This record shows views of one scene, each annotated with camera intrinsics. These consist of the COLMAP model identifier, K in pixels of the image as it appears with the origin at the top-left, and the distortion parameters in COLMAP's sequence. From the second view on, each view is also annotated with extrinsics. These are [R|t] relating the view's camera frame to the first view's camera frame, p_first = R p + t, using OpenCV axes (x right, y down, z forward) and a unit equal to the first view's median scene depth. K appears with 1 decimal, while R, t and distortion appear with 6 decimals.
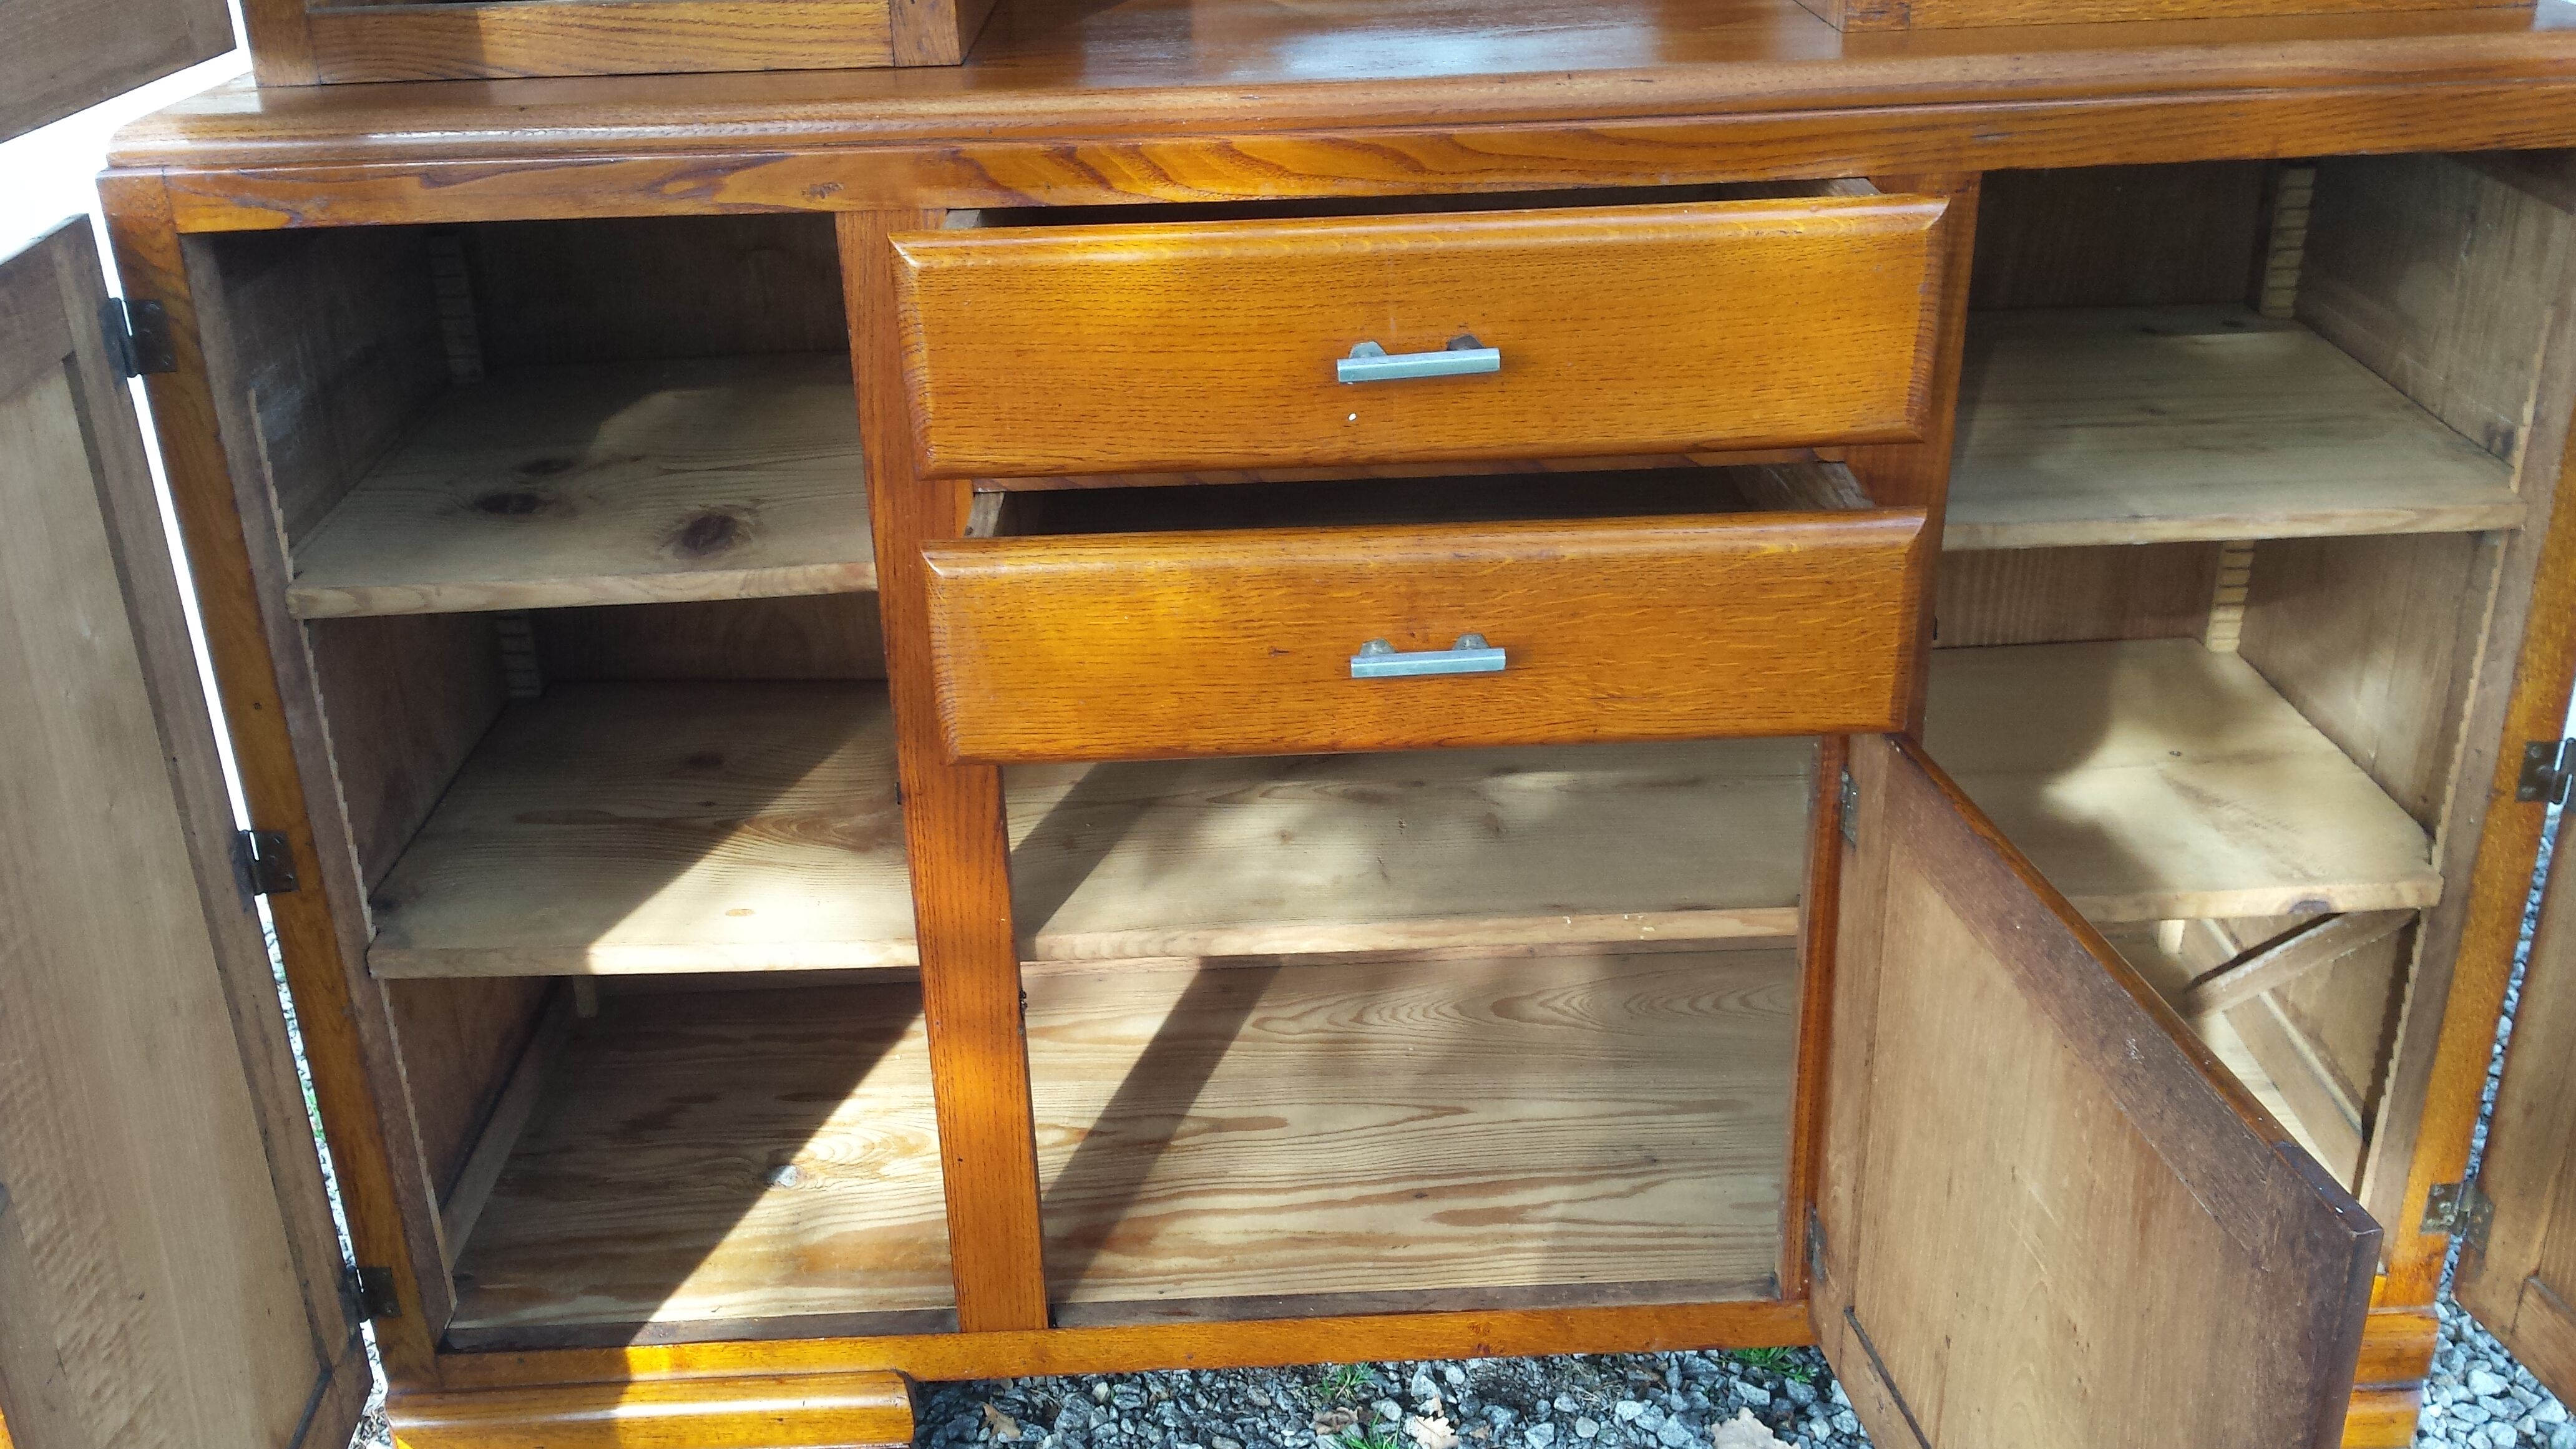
lens RADIAL K [[2328.6, 0, 1286.4], [0, 2328.6, 723.2], [0, 0, 1]] dist [0.048513, -0.033742]
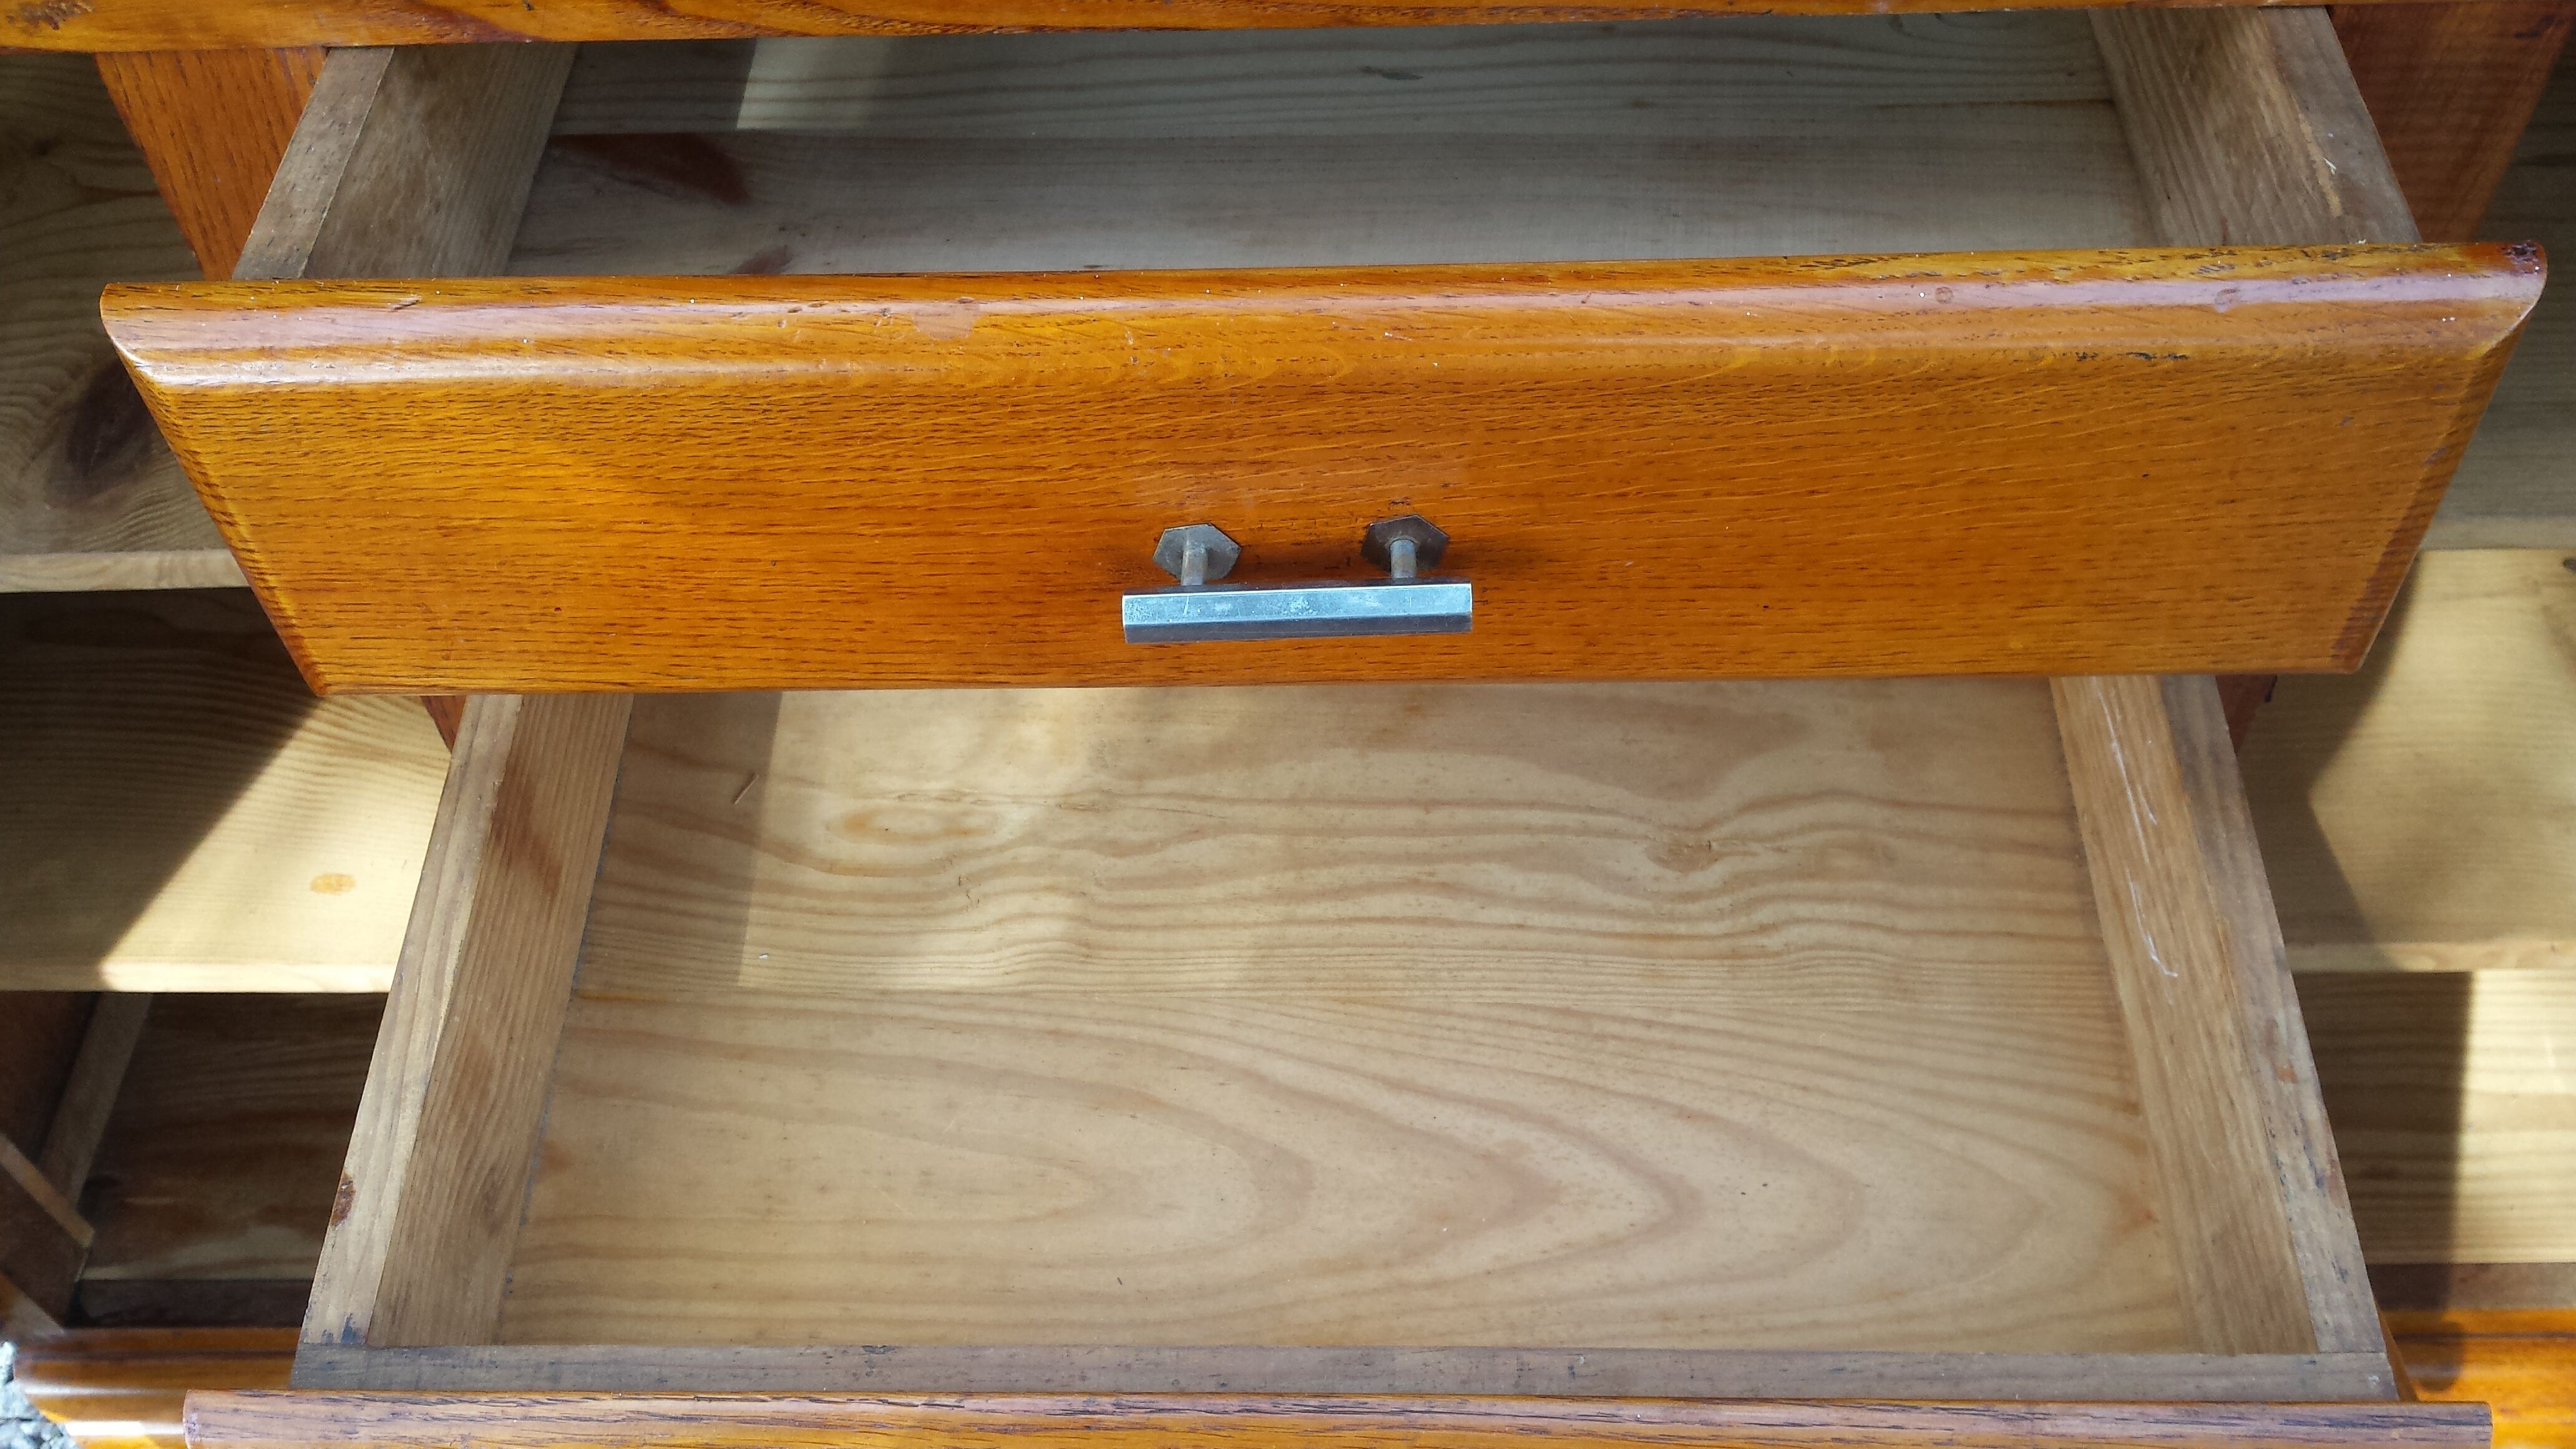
lens RADIAL K [[2328.6, 0, 1301.5], [0, 2328.6, 726.9], [0, 0, 1]] dist [0.048513, -0.033742]
pose [[0.999521, 0.022431, -0.021329, 0.066214], [-0.010845, 0.899192, 0.437420, -0.326574], [0.028990, -0.436979, 0.899004, 0.561946]]
